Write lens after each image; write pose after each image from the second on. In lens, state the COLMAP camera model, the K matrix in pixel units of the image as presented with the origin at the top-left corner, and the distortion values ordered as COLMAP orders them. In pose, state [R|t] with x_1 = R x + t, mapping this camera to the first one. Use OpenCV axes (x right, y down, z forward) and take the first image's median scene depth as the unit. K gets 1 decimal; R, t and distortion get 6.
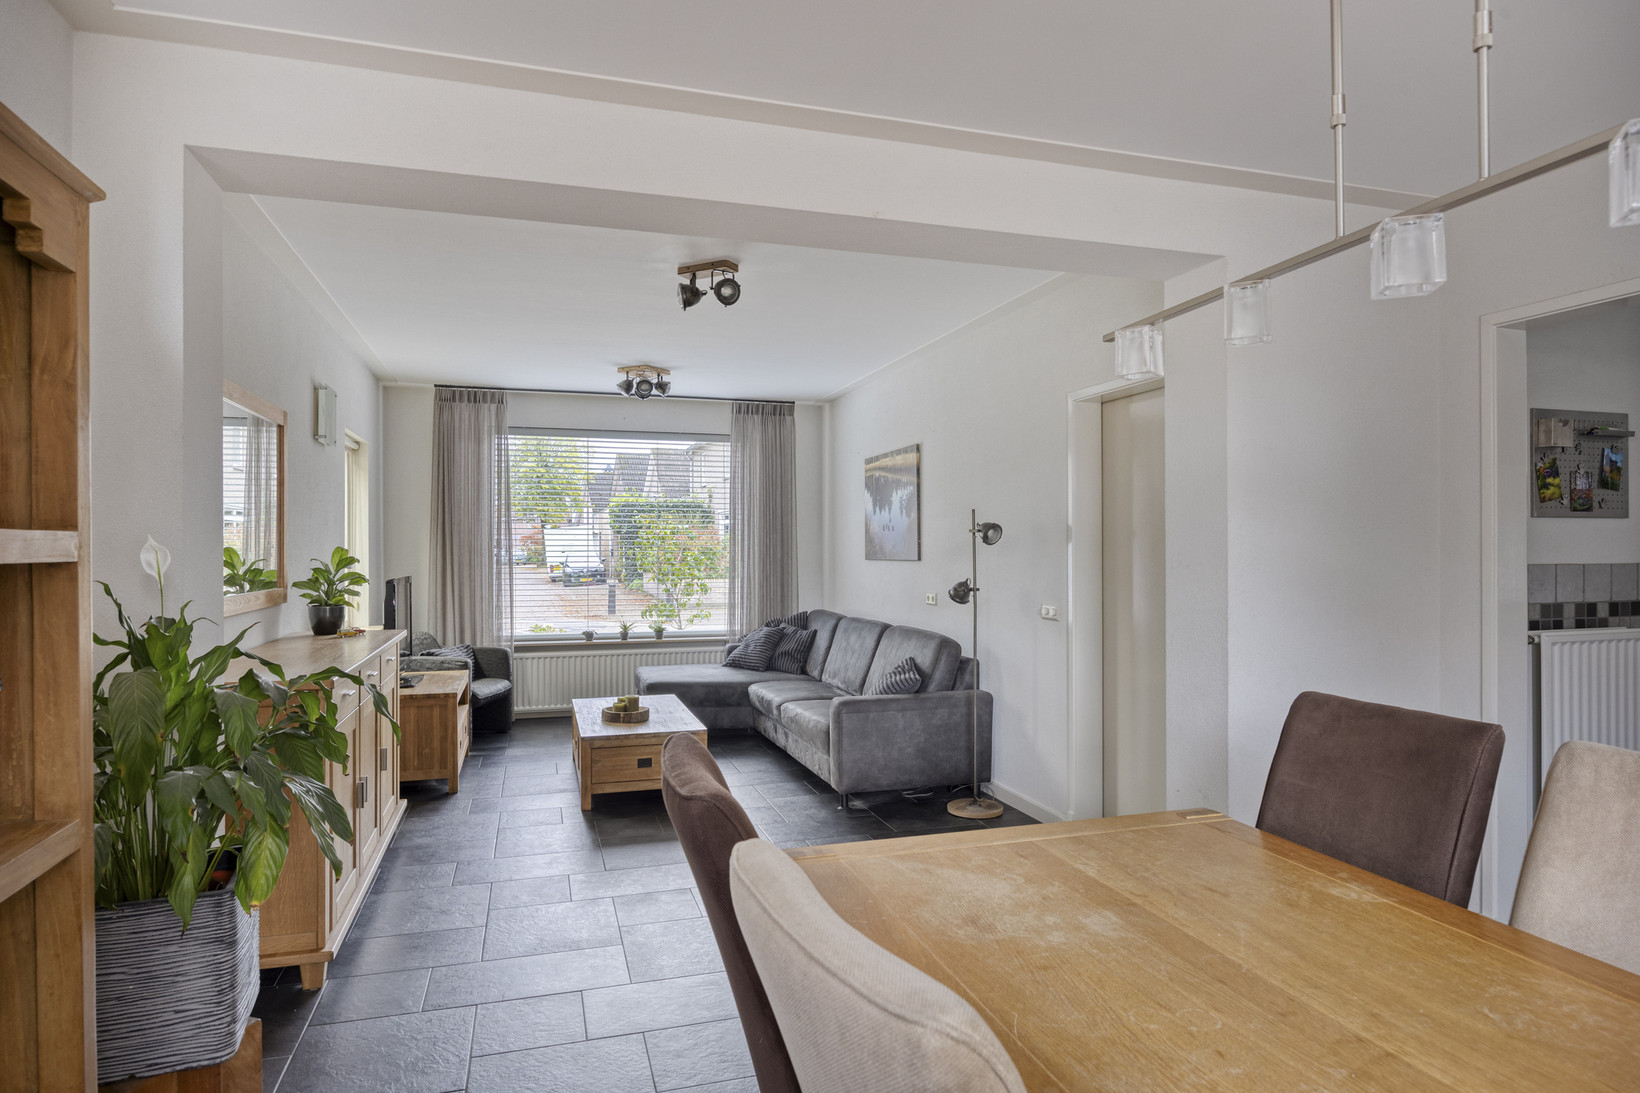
lens RADIAL K [[957.5, 0, 828.9], [0, 957.5, 534.7], [0, 0, 1]] dist [-0.005636, -0.002018]
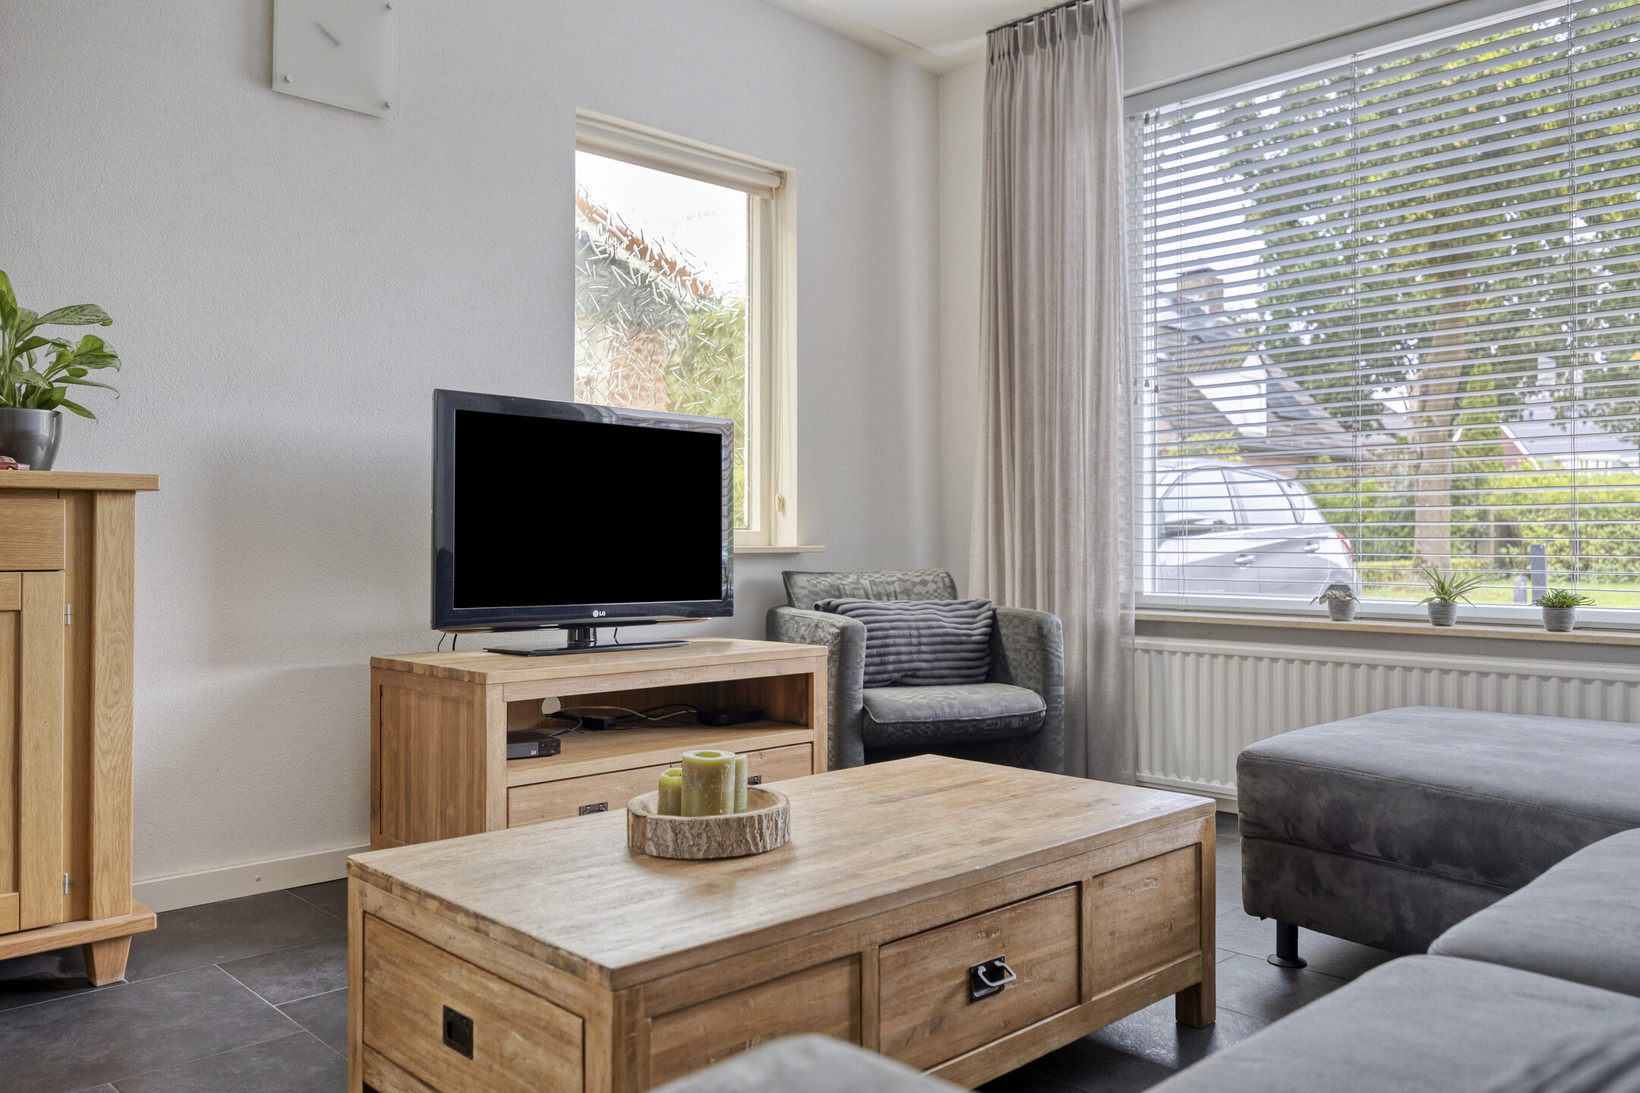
lens RADIAL K [[1251.4, 0, 815.1], [0, 1251.4, 546.3], [0, 0, 1]] dist [0.012229, 0.002001]
pose [[0.454721, -0.002006, -0.890632, 0.101285], [0.009720, 0.999949, 0.002710, 0.106534], [0.890581, -0.009889, 0.454717, 0.823042]]
